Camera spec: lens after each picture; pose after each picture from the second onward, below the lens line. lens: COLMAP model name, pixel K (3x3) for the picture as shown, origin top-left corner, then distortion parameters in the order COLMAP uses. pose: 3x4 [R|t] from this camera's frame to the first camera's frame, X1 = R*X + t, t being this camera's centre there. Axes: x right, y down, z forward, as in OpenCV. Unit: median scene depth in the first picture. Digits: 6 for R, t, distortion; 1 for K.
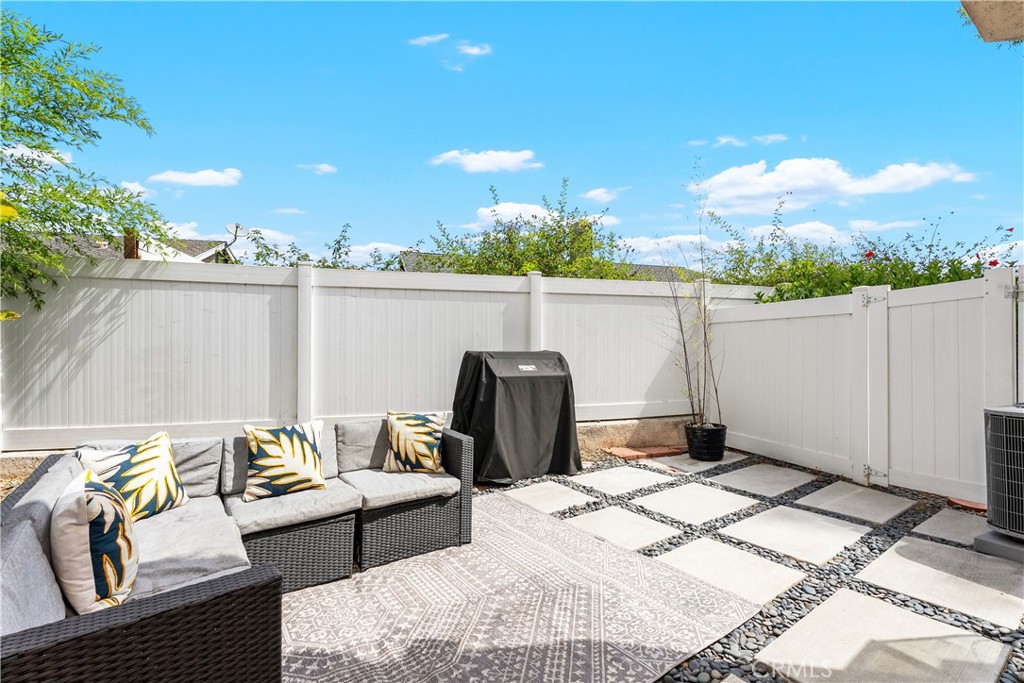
lens RADIAL K [[462.4, 0, 508.8], [0, 462.4, 332.4], [0, 0, 1]] dist [-0.014029, -0.001570]
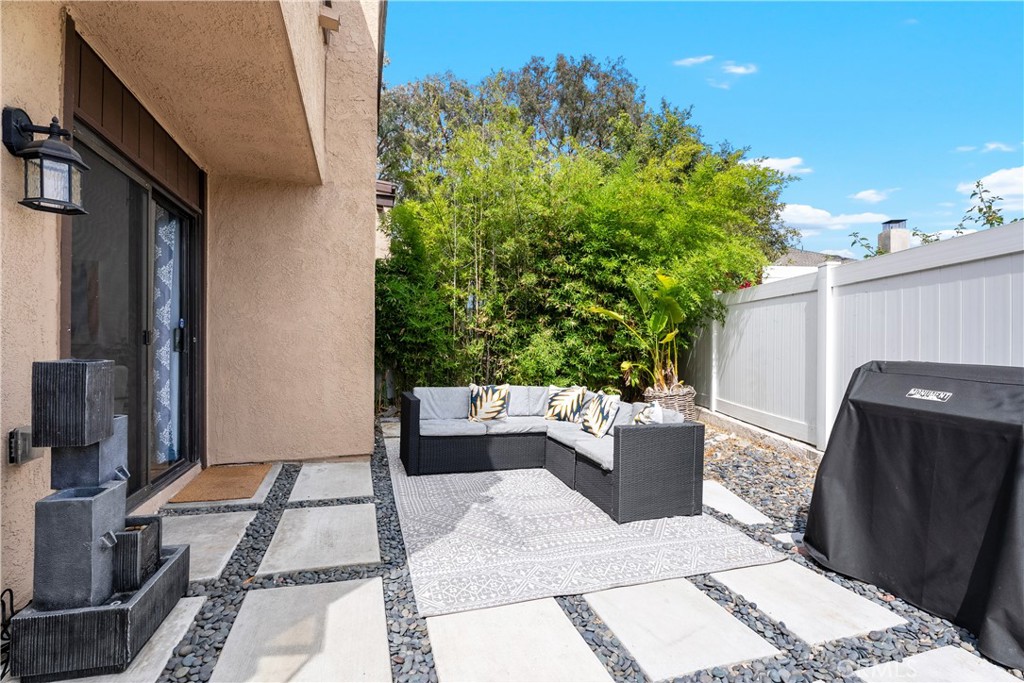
lens RADIAL K [[462.4, 0, 513.0], [0, 462.4, 342.4], [0, 0, 1]] dist [-0.014029, -0.001570]
pose [[-0.303626, -0.009444, -0.952744, 1.340415], [-0.009089, 0.999934, -0.007015, 0.045667], [0.952748, 0.006530, -0.303692, 1.404878]]
